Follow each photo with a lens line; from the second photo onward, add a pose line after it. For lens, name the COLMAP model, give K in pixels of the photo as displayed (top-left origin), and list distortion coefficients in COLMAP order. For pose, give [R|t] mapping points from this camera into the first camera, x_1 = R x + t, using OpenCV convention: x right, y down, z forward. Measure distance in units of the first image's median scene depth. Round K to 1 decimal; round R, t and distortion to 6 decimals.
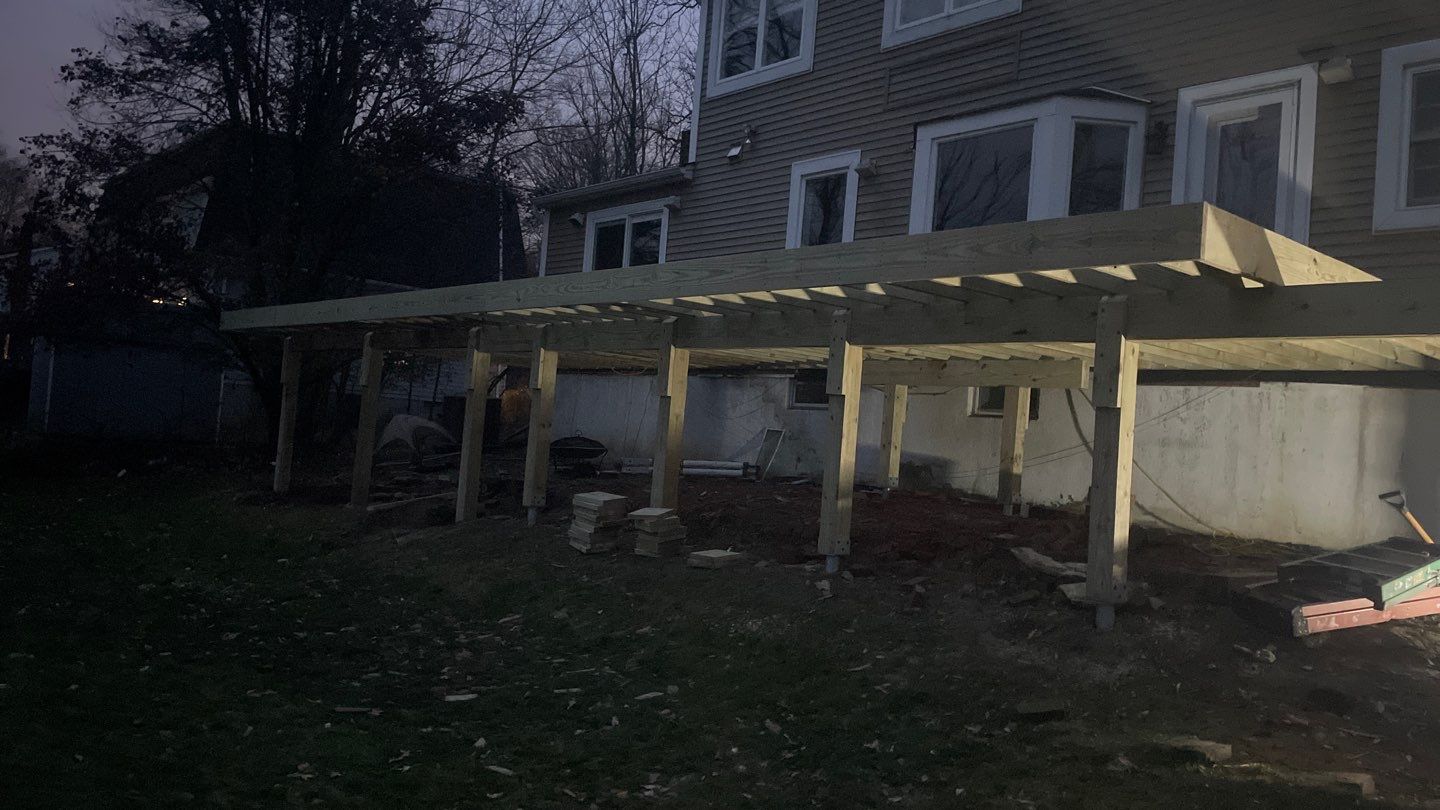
lens RADIAL K [[1103.4, 0, 708.2], [0, 1103.4, 383.8], [0, 0, 1]] dist [0.099922, -0.125148]
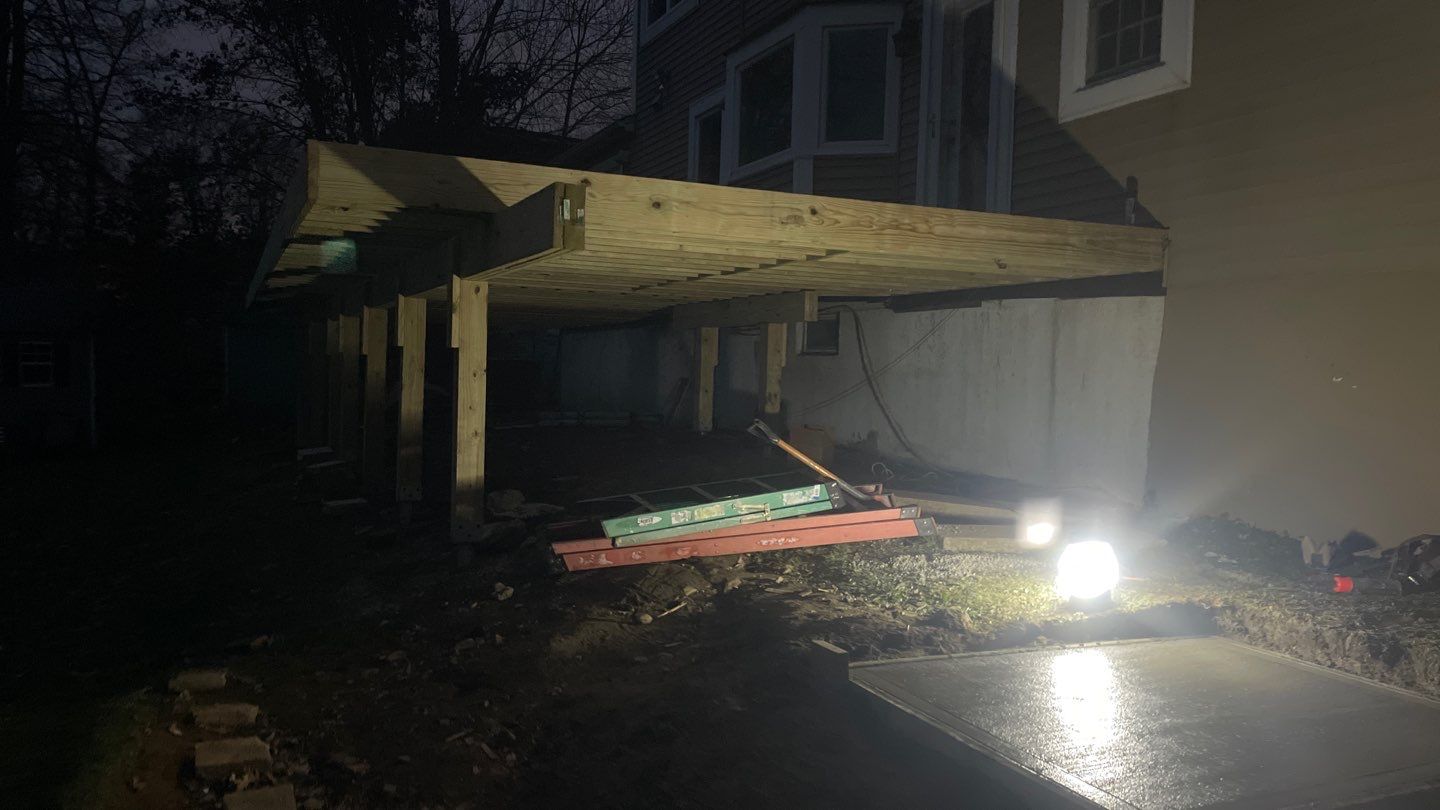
lens RADIAL K [[1103.4, 0, 689.7], [0, 1103.4, 390.2], [0, 0, 1]] dist [0.099922, -0.125148]
pose [[0.950943, -0.047087, -0.305760, 0.487996], [0.061965, 0.997311, 0.039133, 0.018537], [0.303095, -0.056160, 0.951304, 0.070136]]
